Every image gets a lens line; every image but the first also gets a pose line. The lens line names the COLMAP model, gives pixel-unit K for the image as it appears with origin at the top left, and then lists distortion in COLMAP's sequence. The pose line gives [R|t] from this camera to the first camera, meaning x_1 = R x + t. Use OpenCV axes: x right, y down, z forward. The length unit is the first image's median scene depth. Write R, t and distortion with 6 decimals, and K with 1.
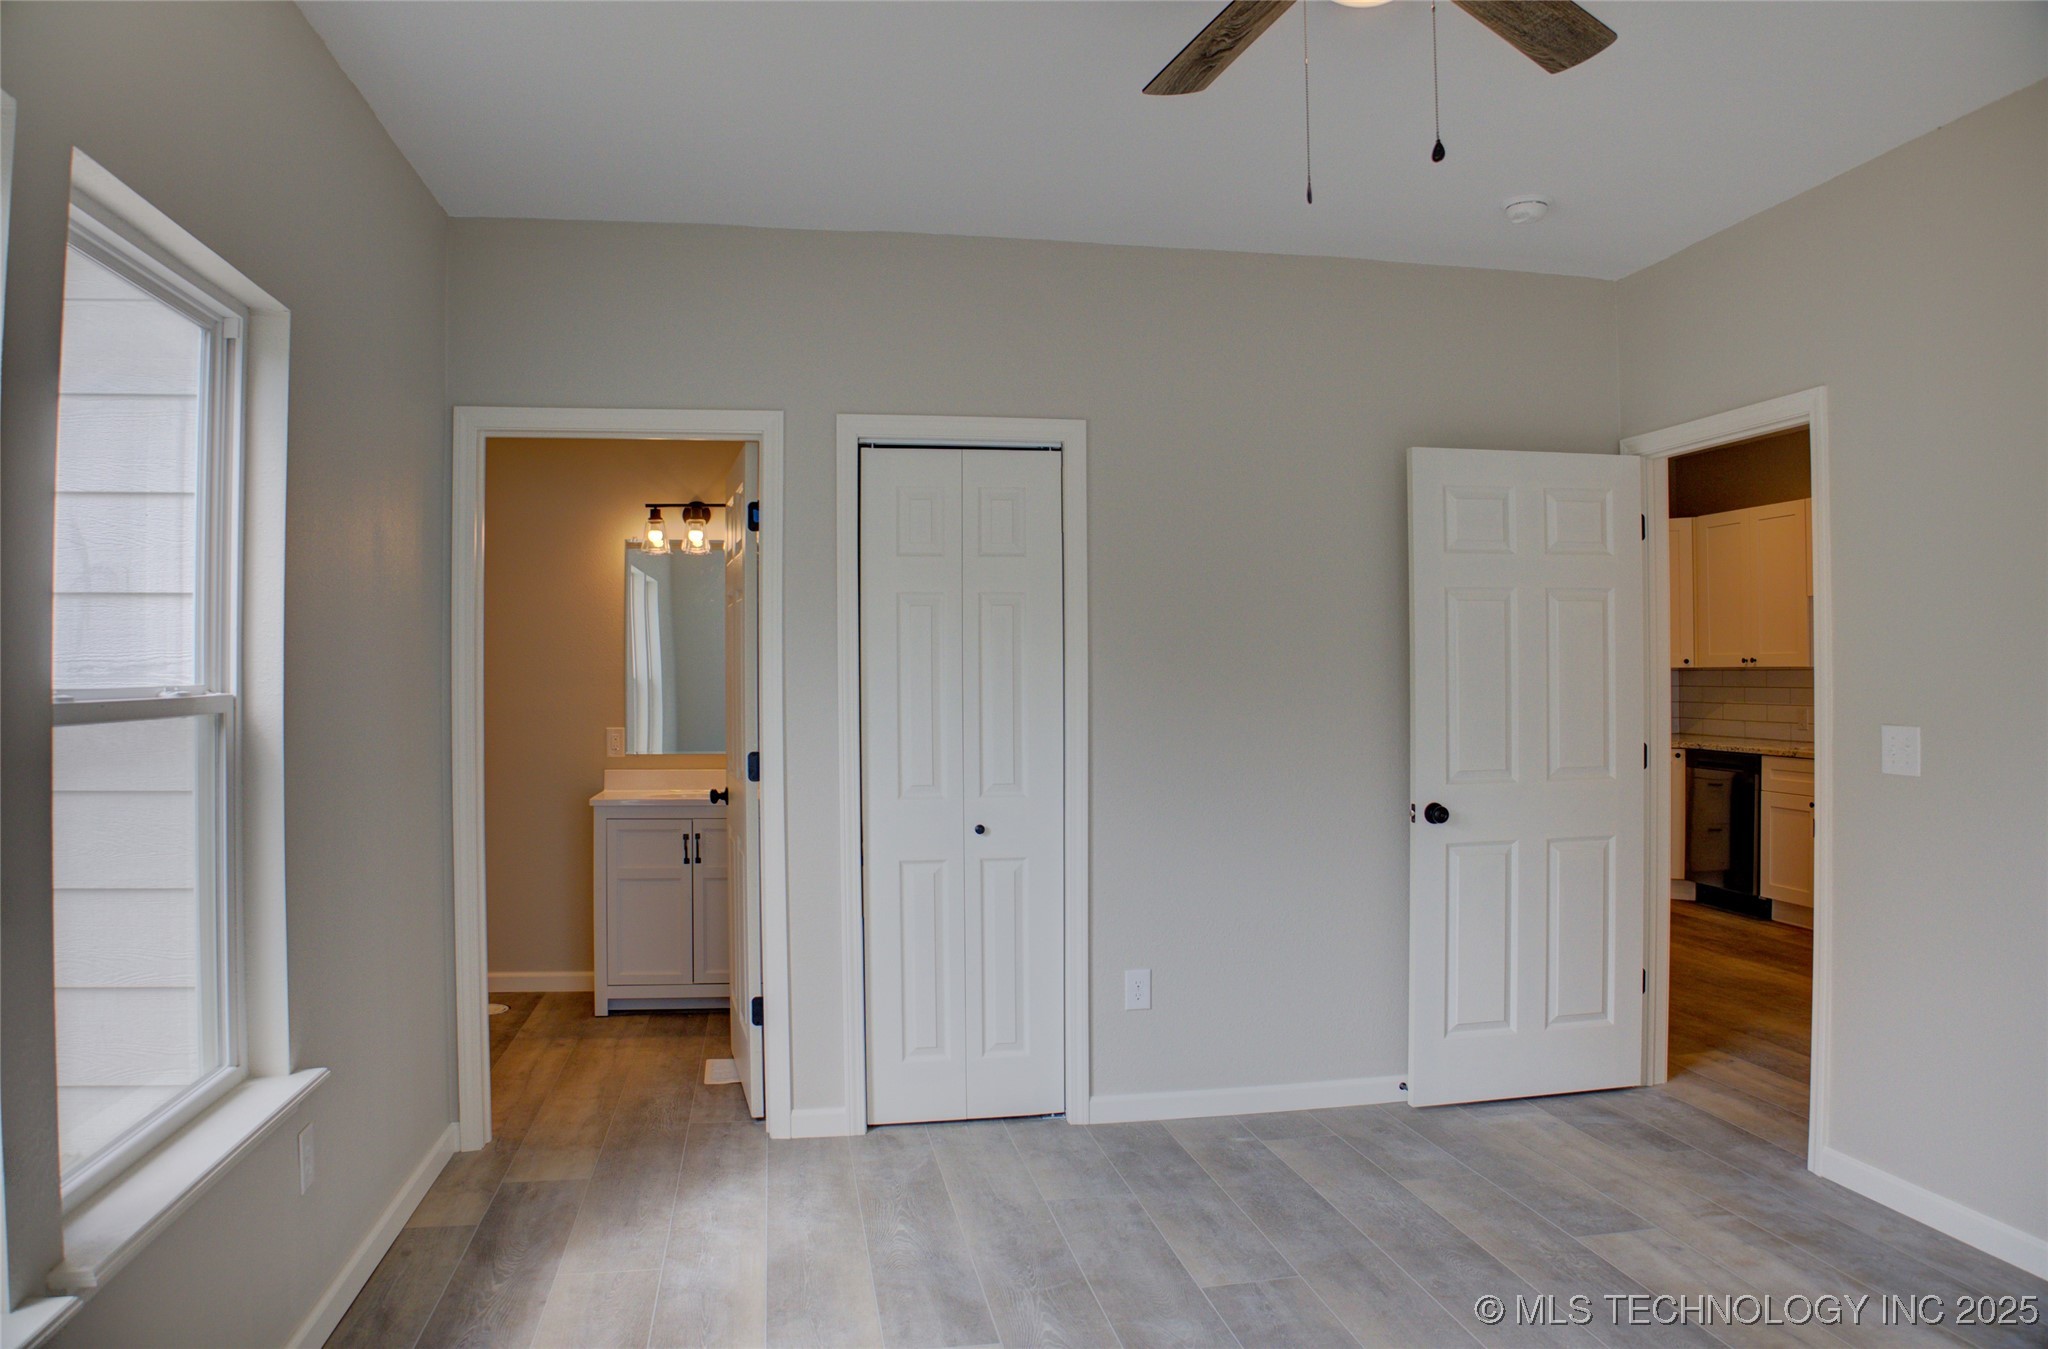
lens RADIAL K [[1426.6, 0, 1024.0], [0, 1426.6, 674.5], [0, 0, 1]] dist [-0.133367, 0.061172]
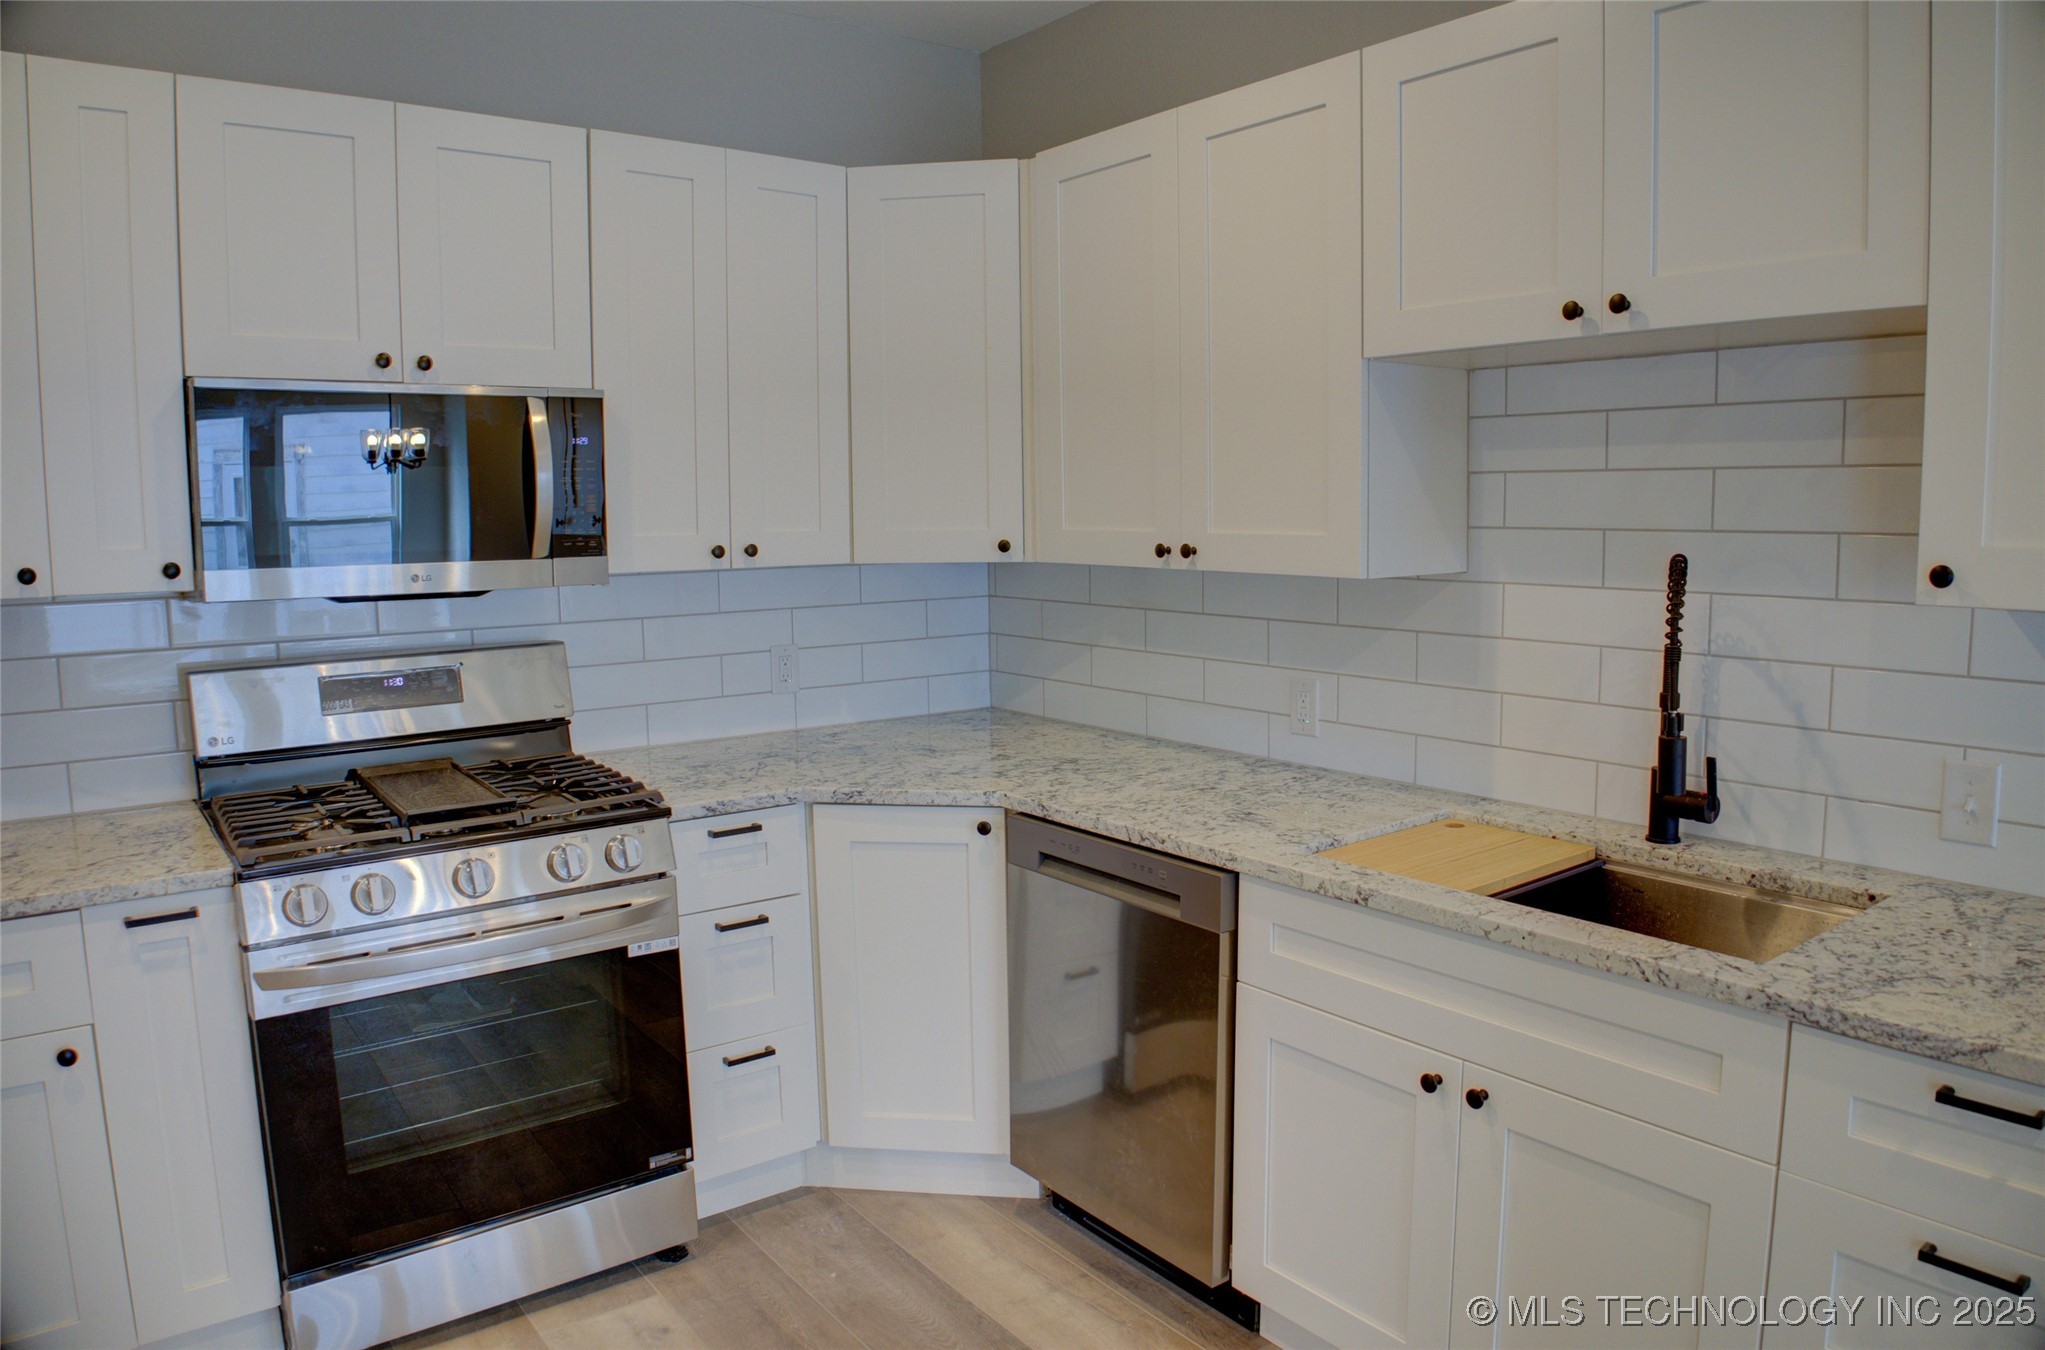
lens RADIAL K [[1424.6, 0, 1022.5], [0, 1424.6, 675.0], [0, 0, 1]] dist [-0.133367, 0.061172]
pose [[0.896677, -0.058572, 0.438793, 0.350413], [0.007471, 0.993070, 0.117291, -0.022647], [-0.442622, -0.101893, 0.890901, 0.734558]]
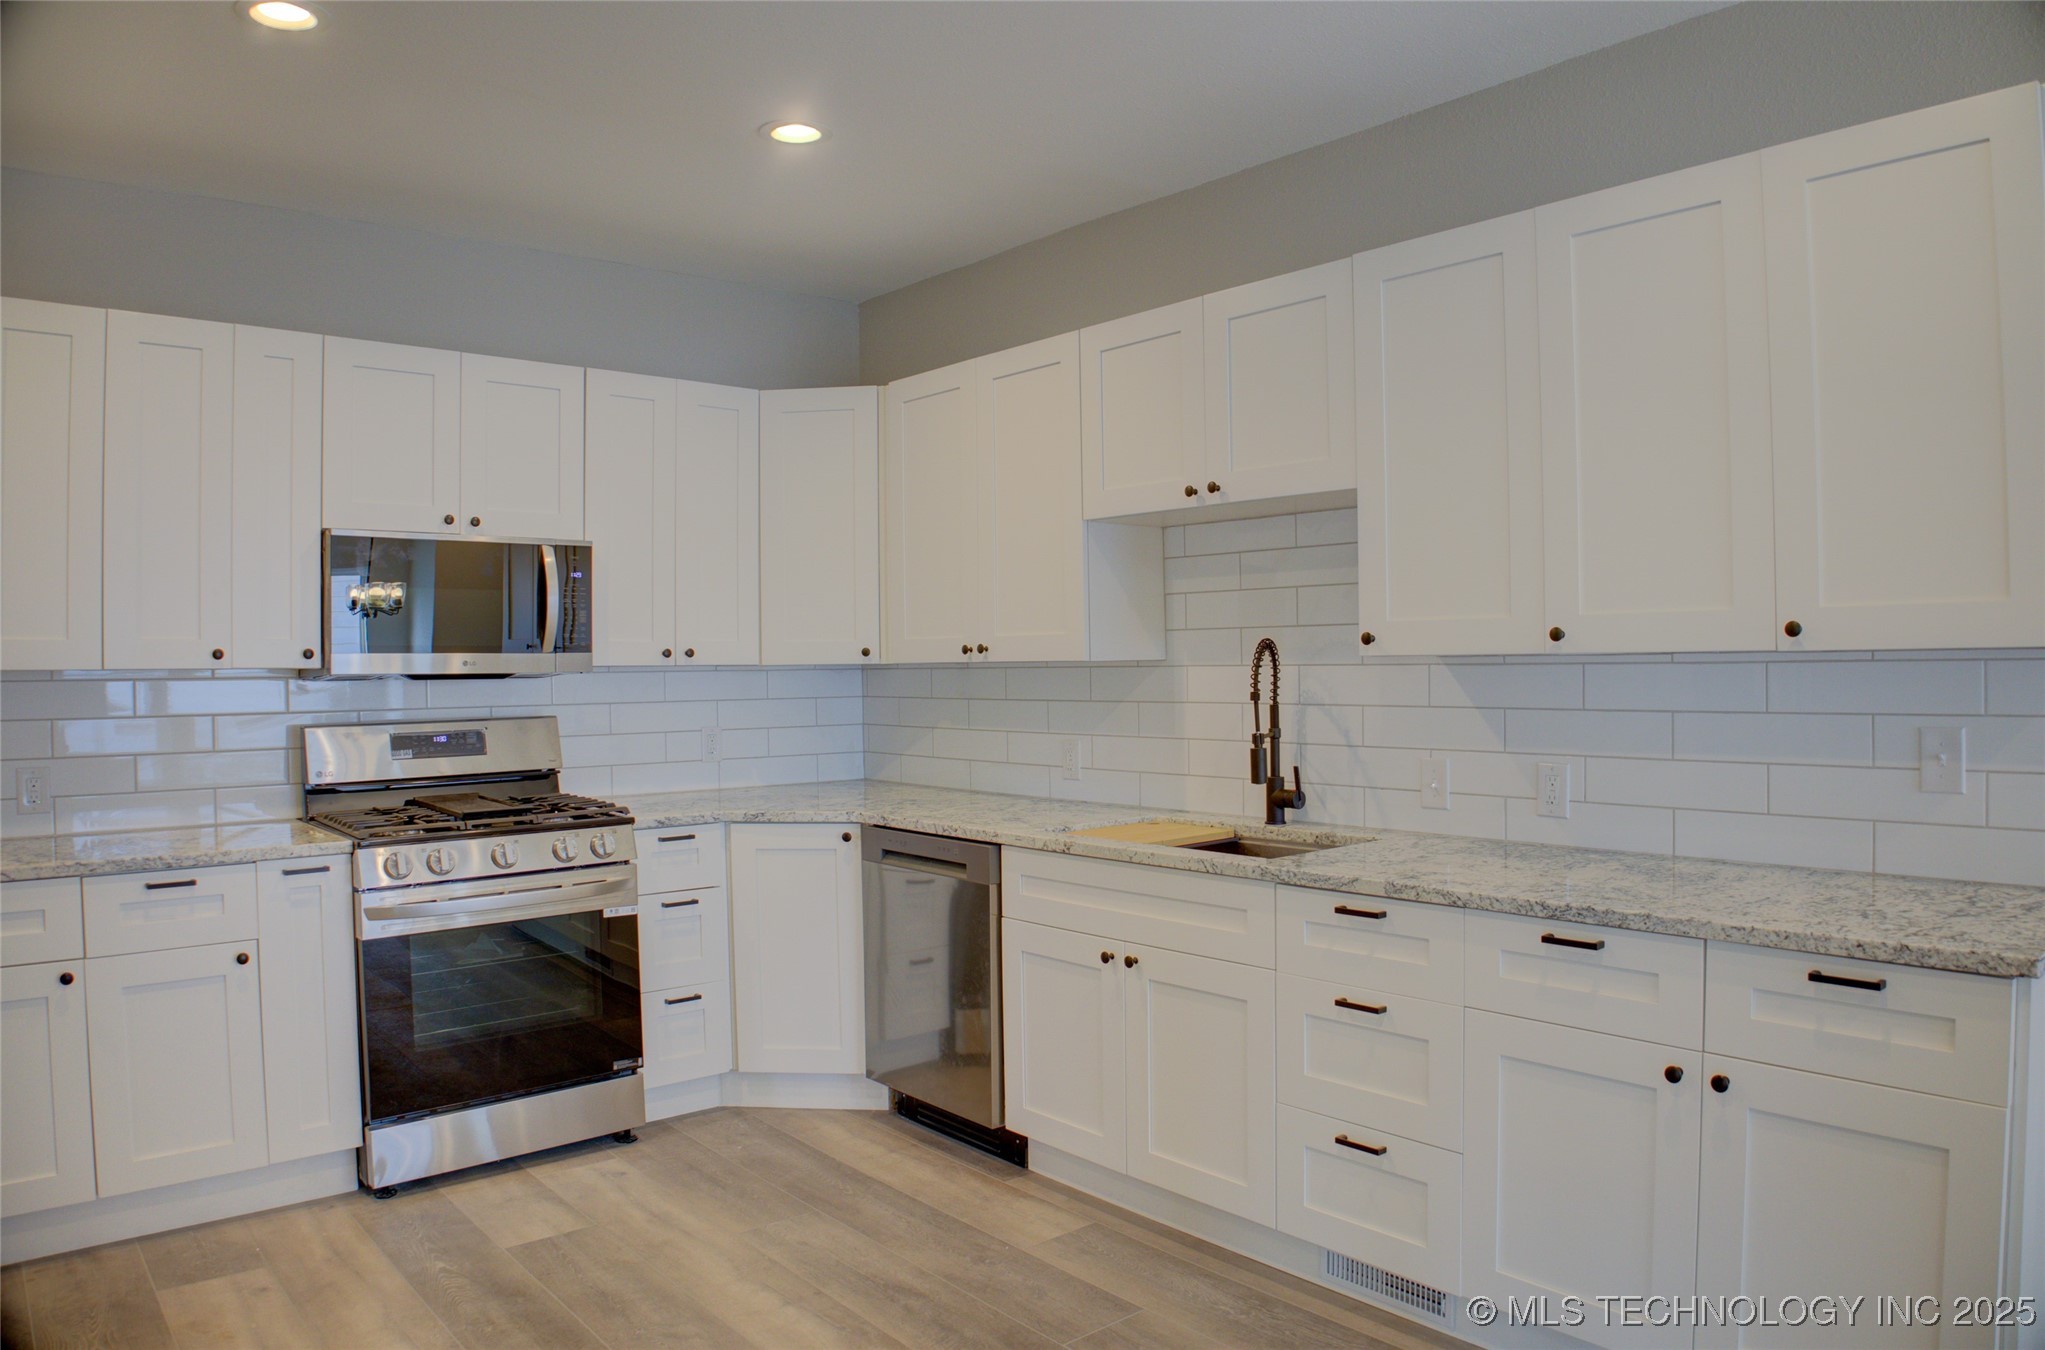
lens RADIAL K [[1424.6, 0, 1022.5], [0, 1424.6, 675.0], [0, 0, 1]] dist [-0.133367, 0.061172]
pose [[0.872363, -0.010122, 0.488755, 0.294204], [0.008657, 0.999949, 0.005257, -0.003547], [-0.488783, -0.000355, 0.872405, 0.554196]]
